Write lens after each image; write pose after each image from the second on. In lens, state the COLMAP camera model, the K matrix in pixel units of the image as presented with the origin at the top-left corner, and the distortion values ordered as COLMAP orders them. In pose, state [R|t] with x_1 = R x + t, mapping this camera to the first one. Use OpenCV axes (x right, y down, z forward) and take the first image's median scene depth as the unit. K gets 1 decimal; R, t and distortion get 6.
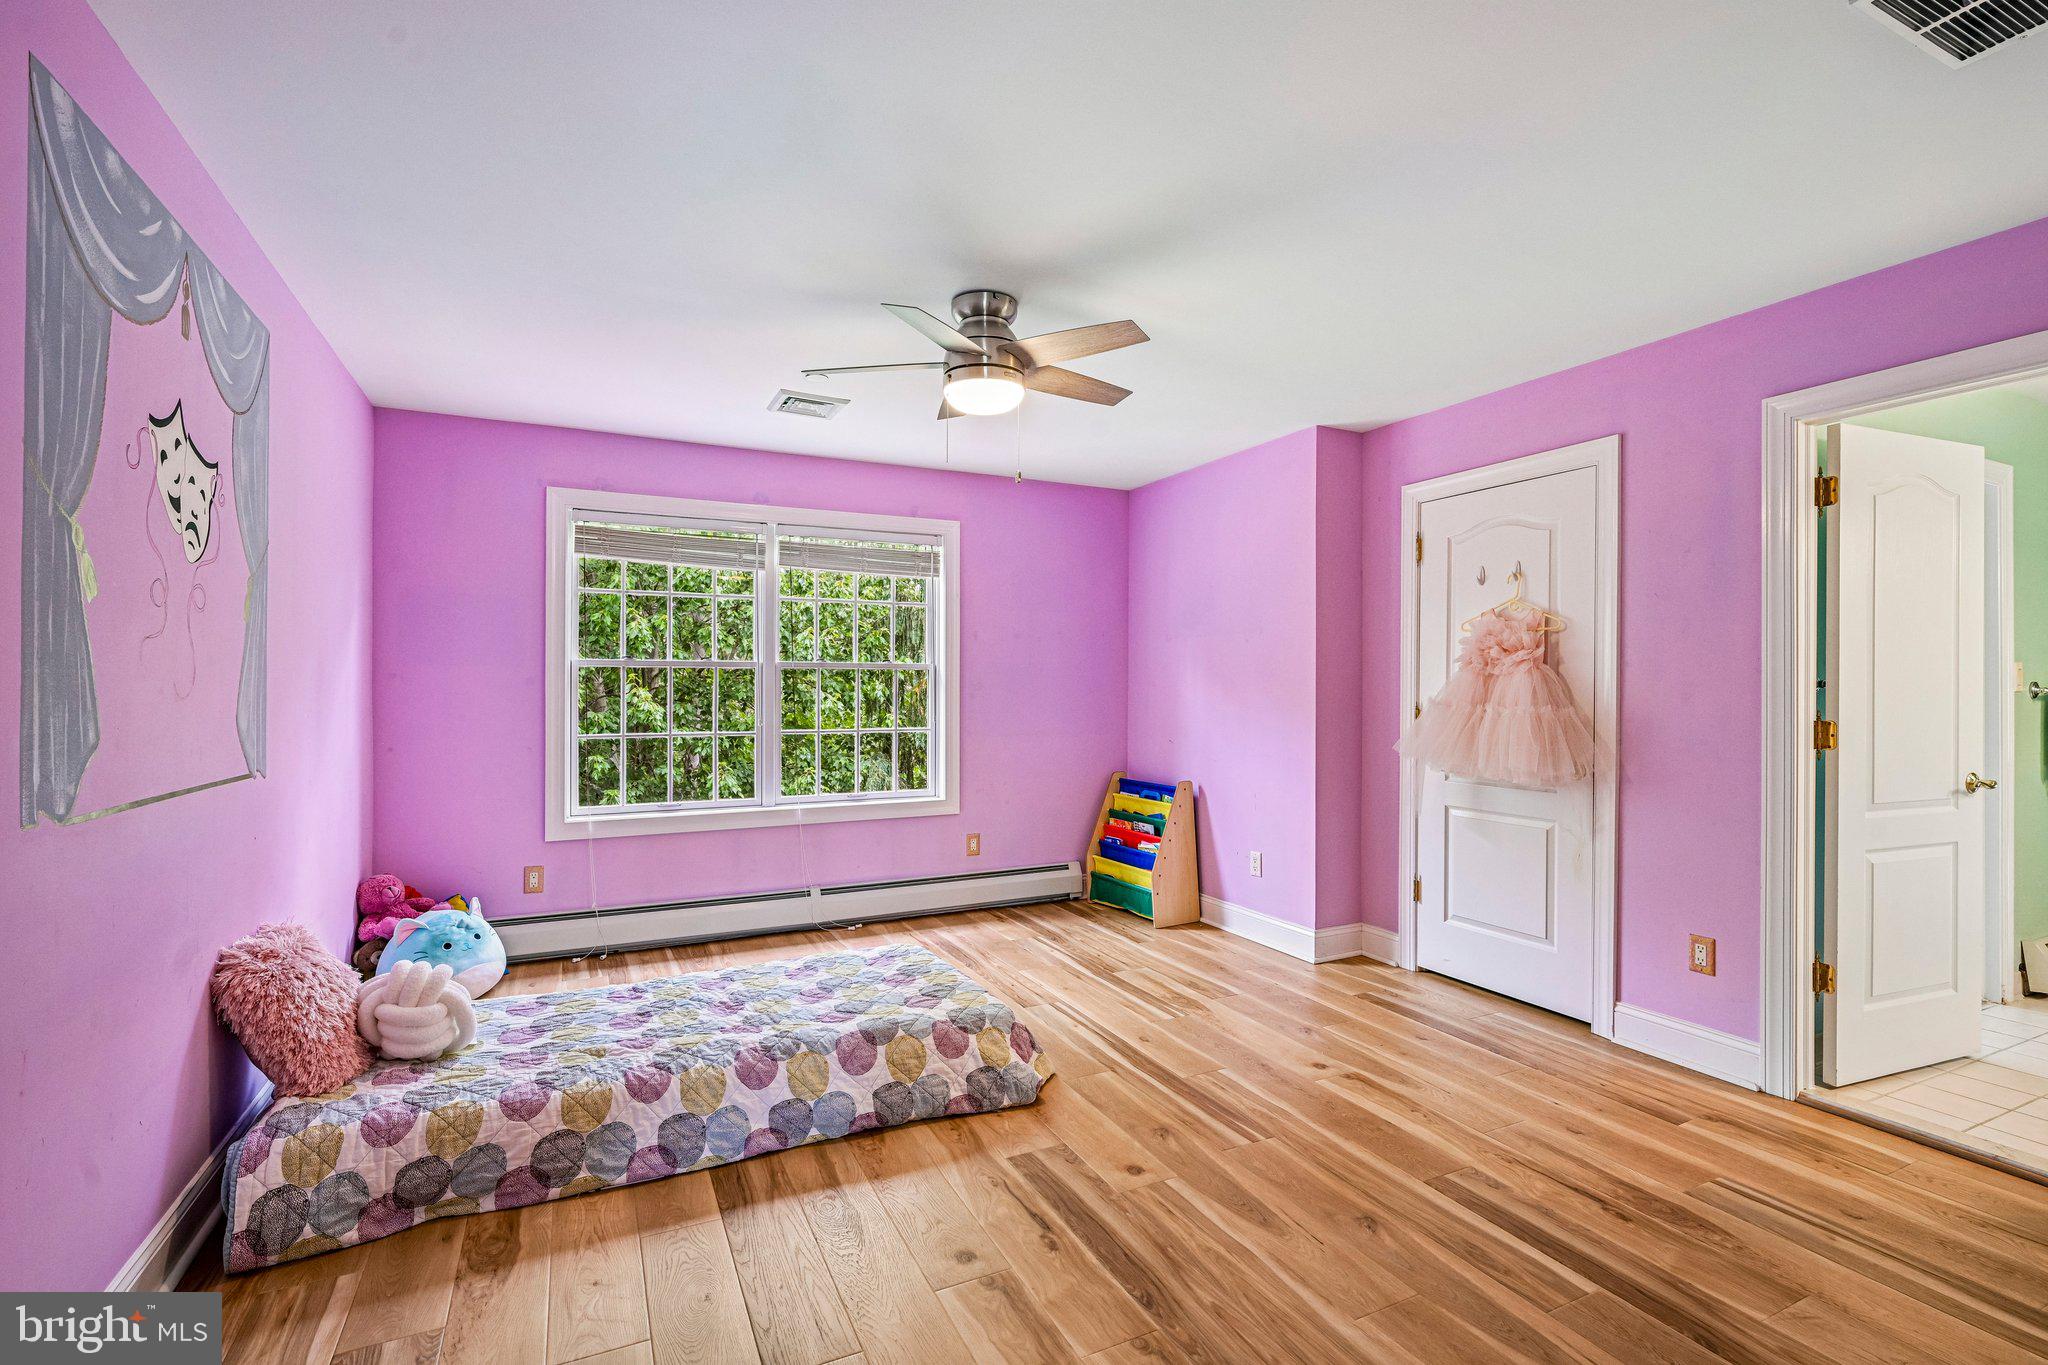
lens RADIAL K [[919.9, 0, 1036.9], [0, 919.9, 688.1], [0, 0, 1]] dist [0.012776, 0.000370]
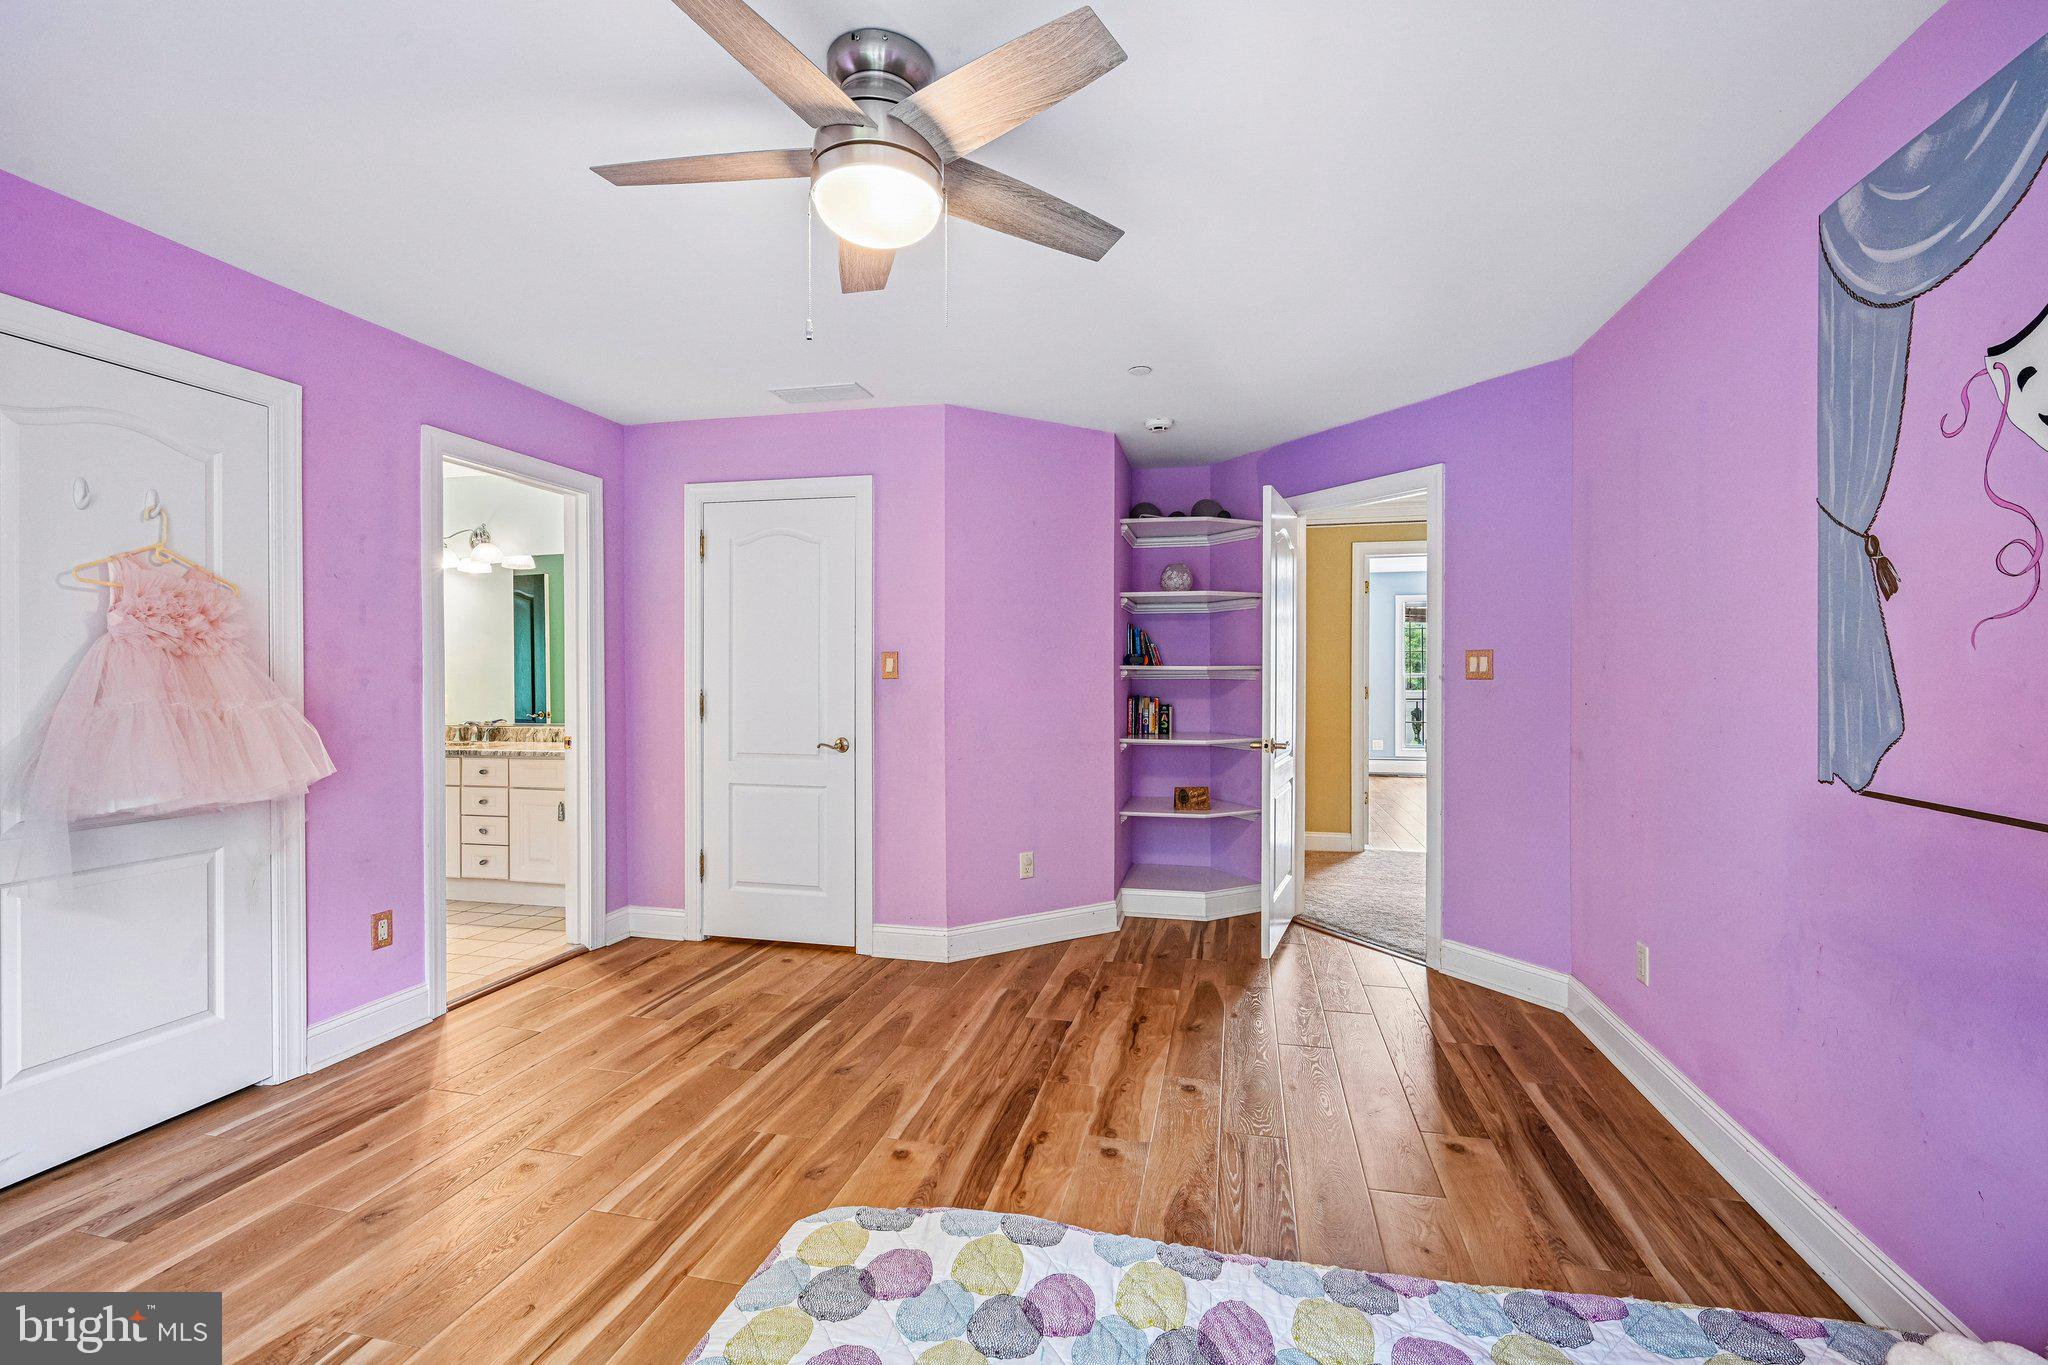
lens RADIAL K [[919.9, 0, 1030.9], [0, 919.9, 678.1], [0, 0, 1]] dist [0.012776, 0.000370]
pose [[-0.772132, -0.004369, 0.635447, -0.660492], [-0.002899, 0.999990, 0.003354, -0.001778], [-0.635455, 0.000747, -0.772137, 1.738155]]
